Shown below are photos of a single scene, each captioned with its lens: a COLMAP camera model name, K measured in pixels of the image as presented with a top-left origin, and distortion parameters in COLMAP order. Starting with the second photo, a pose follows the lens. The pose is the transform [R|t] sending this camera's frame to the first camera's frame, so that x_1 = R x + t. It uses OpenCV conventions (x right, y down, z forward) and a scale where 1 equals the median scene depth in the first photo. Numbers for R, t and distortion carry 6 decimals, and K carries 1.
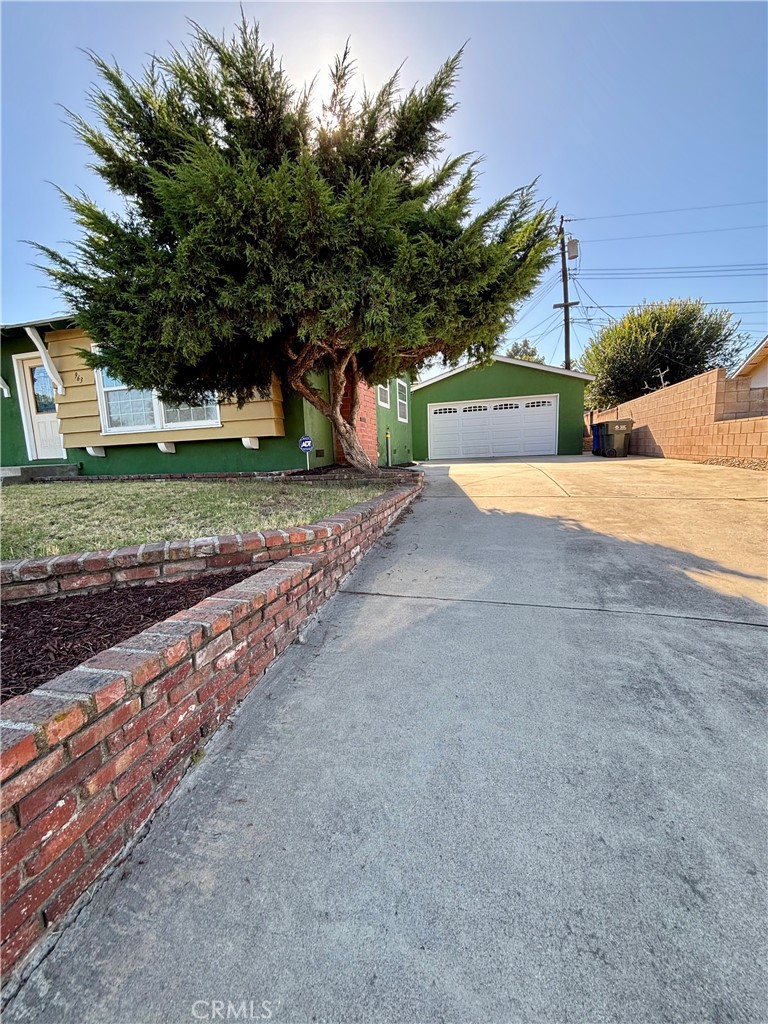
lens RADIAL K [[412.7, 0, 387.9], [0, 412.7, 511.5], [0, 0, 1]] dist [-0.000977, 0.000282]
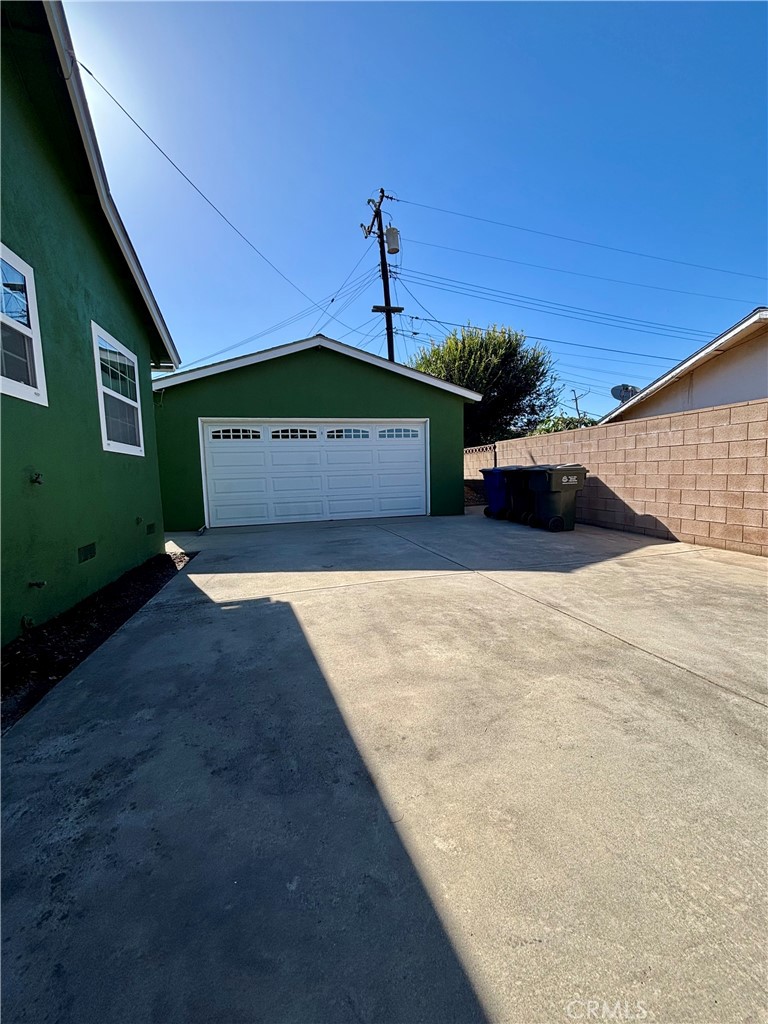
lens RADIAL K [[412.7, 0, 386.4], [0, 412.7, 507.6], [0, 0, 1]] dist [-0.000977, 0.000282]
pose [[0.861355, -0.026583, 0.507307, 0.033186], [0.068854, 0.995524, -0.064741, -0.091089], [-0.503315, 0.090695, 0.859330, 0.400262]]
